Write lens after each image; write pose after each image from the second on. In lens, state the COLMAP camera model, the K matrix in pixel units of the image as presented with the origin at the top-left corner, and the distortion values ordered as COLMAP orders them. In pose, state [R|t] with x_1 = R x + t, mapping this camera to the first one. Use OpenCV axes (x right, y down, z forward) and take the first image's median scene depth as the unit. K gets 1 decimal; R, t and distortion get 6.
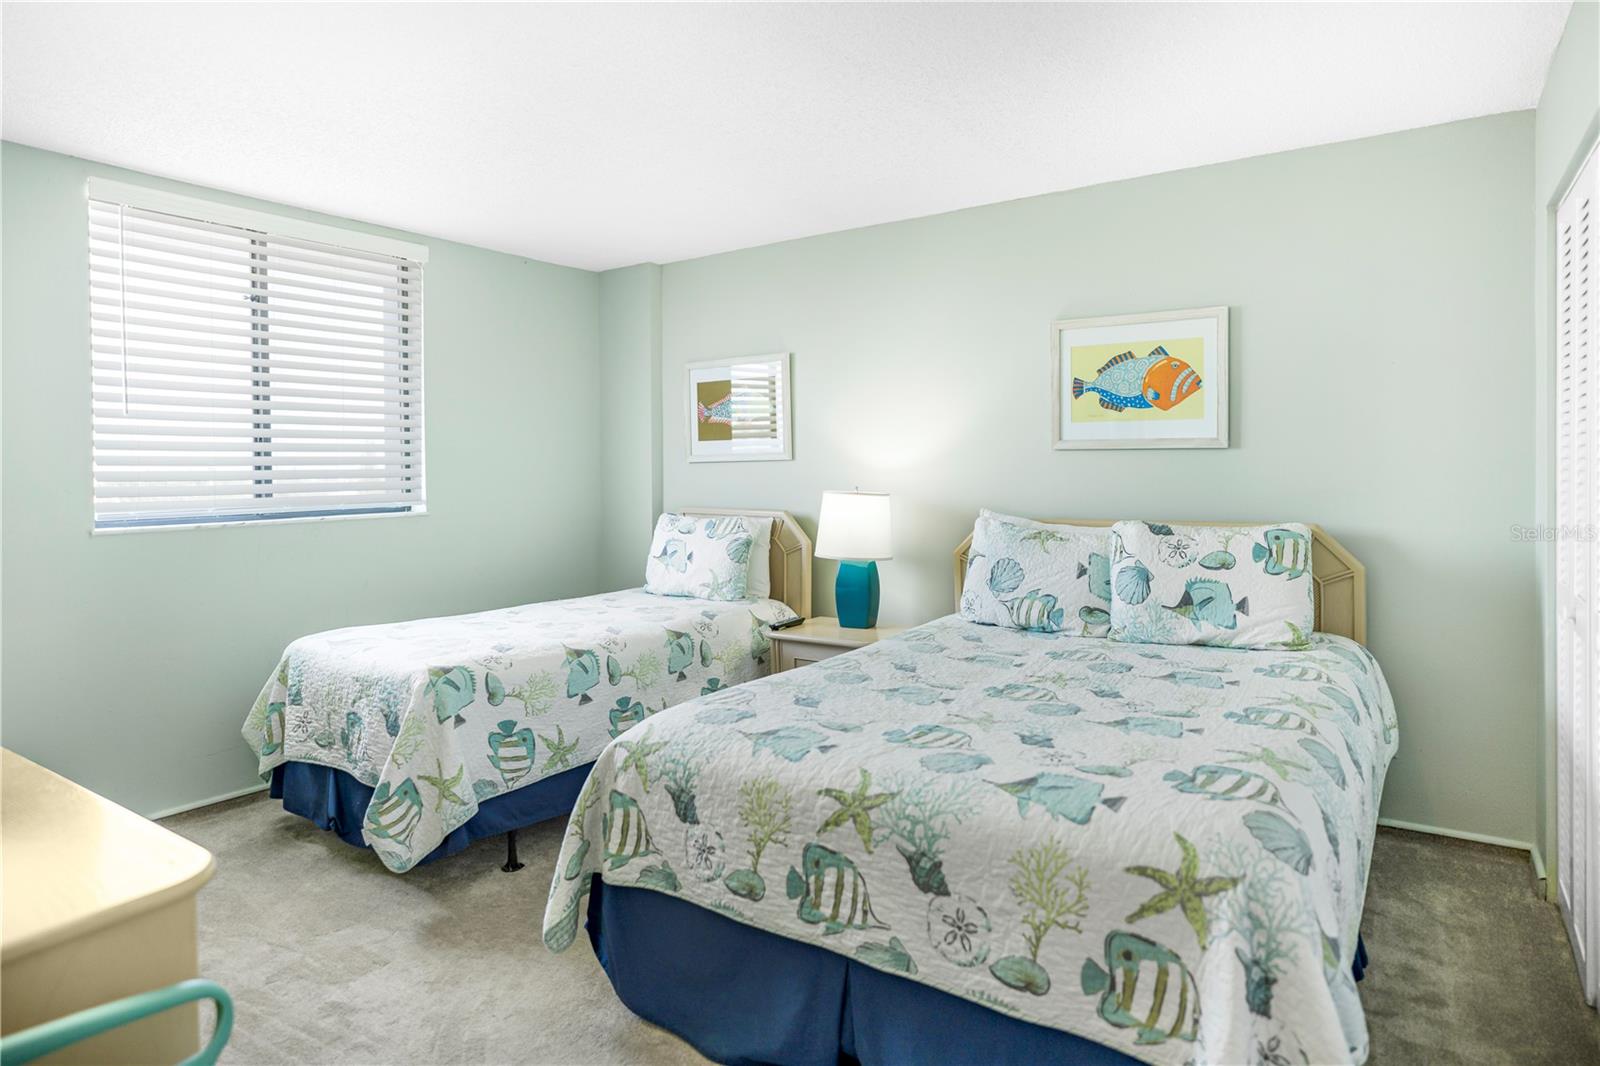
lens RADIAL K [[919.6, 0, 815.5], [0, 919.6, 501.8], [0, 0, 1]] dist [-0.041829, 0.025247]
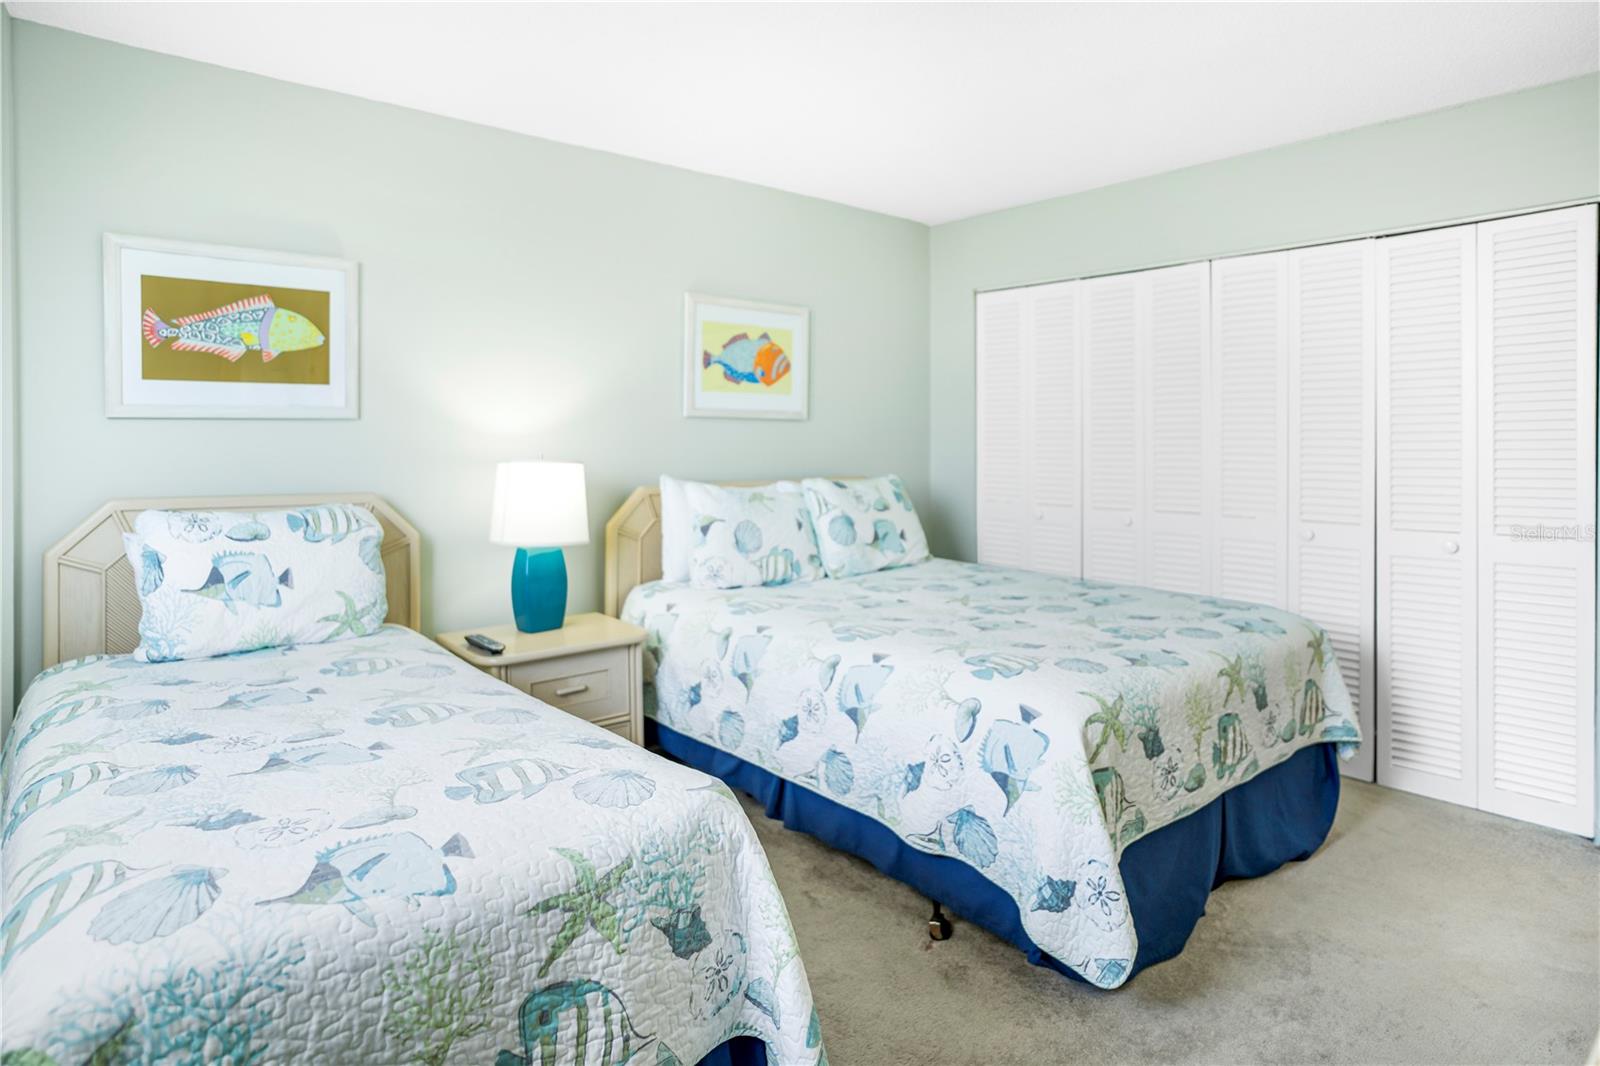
lens RADIAL K [[929.4, 0, 804.0], [0, 929.4, 400.9], [0, 0, 1]] dist [-0.041067, 0.025762]
pose [[0.251760, 0.039689, 0.966975, -0.790115], [0.025183, 0.998552, -0.047542, -0.022225], [-0.967462, 0.036321, 0.250396, 0.656894]]
